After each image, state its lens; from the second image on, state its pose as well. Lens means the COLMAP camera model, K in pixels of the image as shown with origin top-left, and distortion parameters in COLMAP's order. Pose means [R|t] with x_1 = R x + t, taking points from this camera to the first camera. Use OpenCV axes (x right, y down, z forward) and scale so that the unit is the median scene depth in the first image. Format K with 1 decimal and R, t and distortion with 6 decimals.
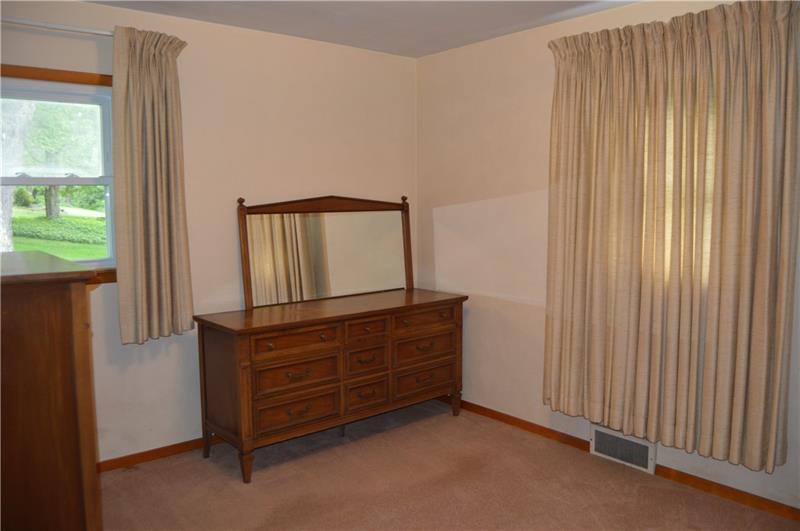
lens RADIAL K [[639.5, 0, 401.3], [0, 639.5, 266.6], [0, 0, 1]] dist [-0.091685, 0.031569]
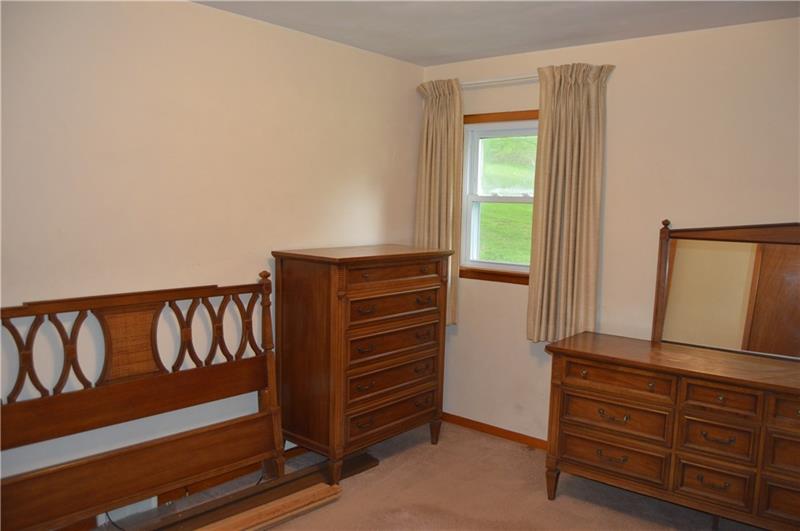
lens RADIAL K [[639.5, 0, 401.2], [0, 639.5, 262.9], [0, 0, 1]] dist [-0.091685, 0.031569]
pose [[0.151238, 0.095484, -0.983875, 0.632204], [-0.131111, 0.988467, 0.075776, -0.070625], [0.979764, 0.117537, 0.162013, 0.525190]]
